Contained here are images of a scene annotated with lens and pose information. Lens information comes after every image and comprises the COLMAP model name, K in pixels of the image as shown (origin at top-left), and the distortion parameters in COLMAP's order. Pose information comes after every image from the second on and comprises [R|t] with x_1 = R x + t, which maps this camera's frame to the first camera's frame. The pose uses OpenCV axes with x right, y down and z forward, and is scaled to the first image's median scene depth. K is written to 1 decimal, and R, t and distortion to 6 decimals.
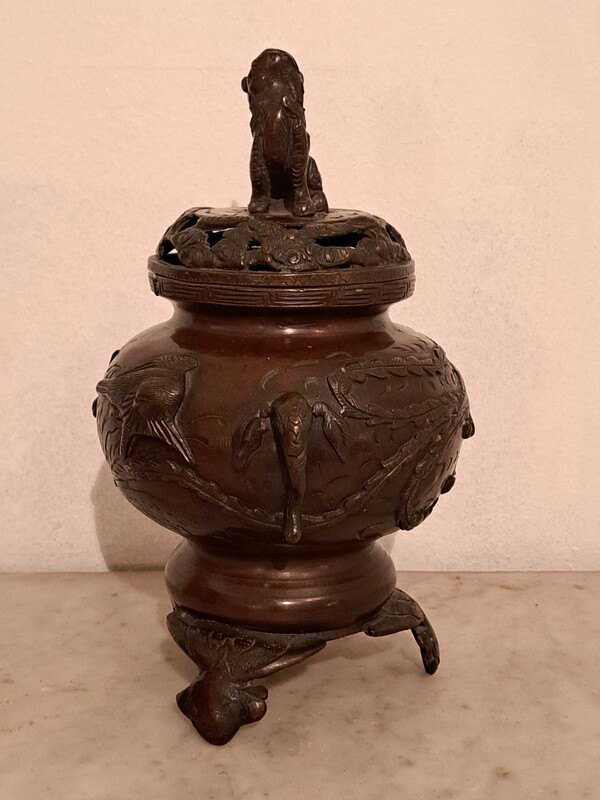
lens RADIAL K [[1168.2, 0, 287.9], [0, 1168.2, 399.0], [0, 0, 1]] dist [0.068622, 0.000000]
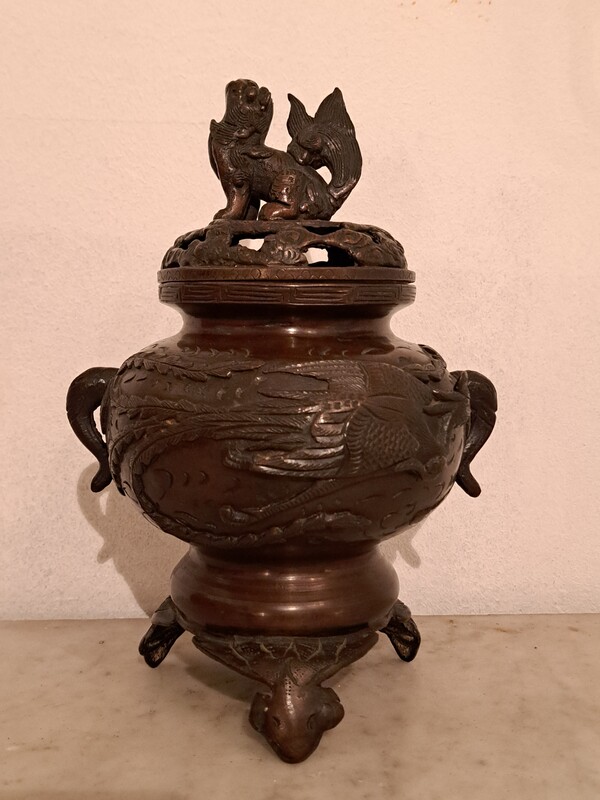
lens RADIAL K [[885.3, 0, 298.7], [0, 885.3, 404.8], [0, 0, 1]] dist [0.040988, 0.000000]
pose [[0.999569, -0.003245, 0.029172, -0.006941], [0.006285, 0.994479, -0.104749, 0.055084], [-0.028671, 0.104887, 0.994071, 0.268858]]
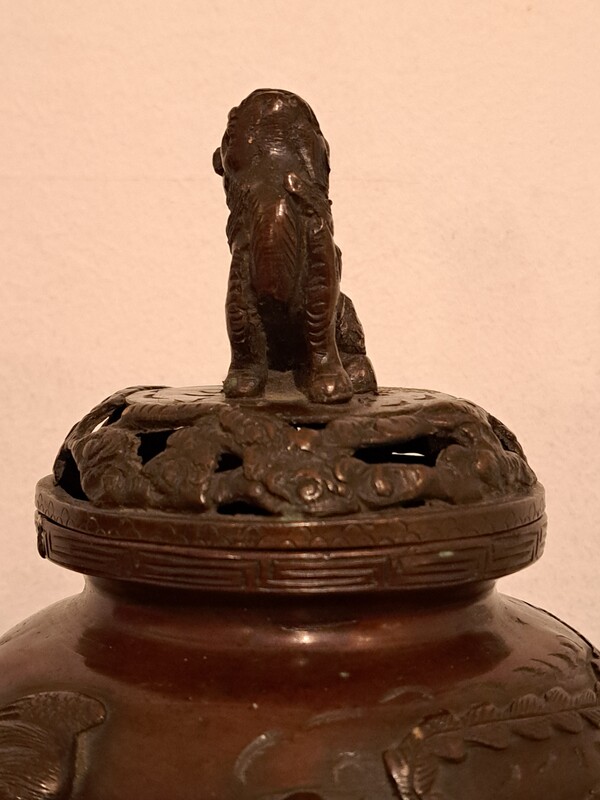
lens RADIAL K [[1168.2, 0, 306.0], [0, 1168.2, 408.5], [0, 0, 1]] dist [0.068622, 0.000000]
pose [[0.999845, -0.004762, -0.016959, 0.009515], [0.002315, 0.989939, -0.141474, -0.067369], [0.017462, 0.141413, 0.989797, 0.409743]]
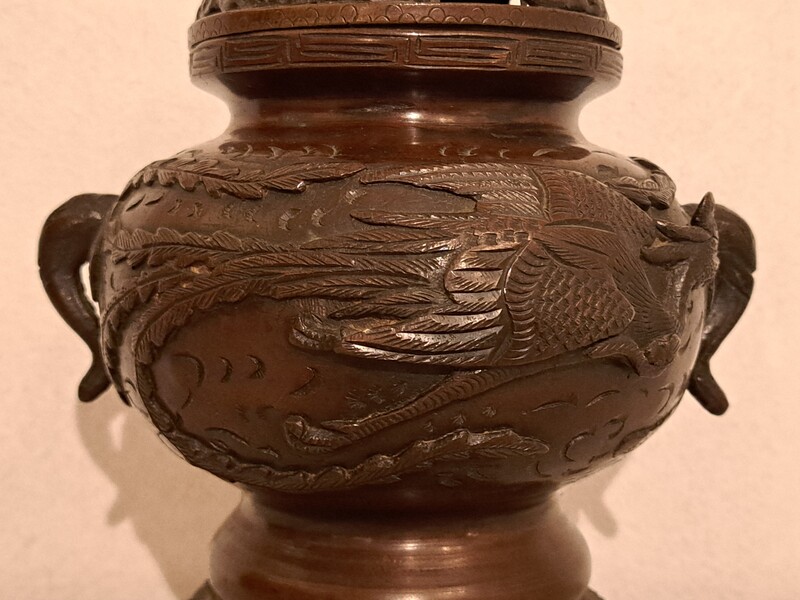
lens RADIAL K [[1168.2, 0, 406.7], [0, 1168.2, 317.9], [0, 0, 1]] dist [0.068622, 0.000000]
pose [[0.999949, 0.001154, 0.010054, -0.000323], [0.000028, 0.993165, -0.116719, 0.074370], [-0.010120, 0.116713, 0.993114, 0.416931]]
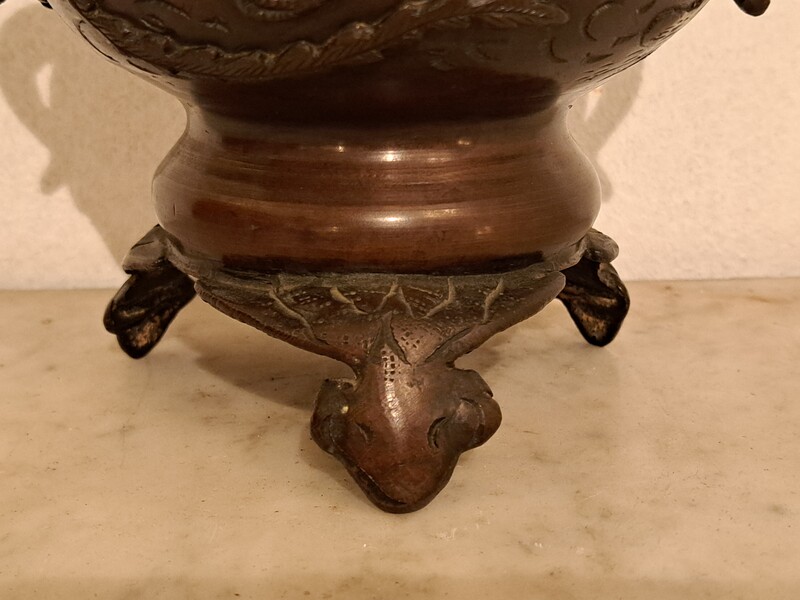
lens RADIAL K [[1168.2, 0, 392.1], [0, 1168.2, 318.8], [0, 0, 1]] dist [0.068622, 0.000000]
pose [[0.999302, -0.016944, 0.033287, -0.008557], [0.013854, 0.995759, 0.090946, 0.131225], [-0.034687, -0.090422, 0.995299, 0.504587]]
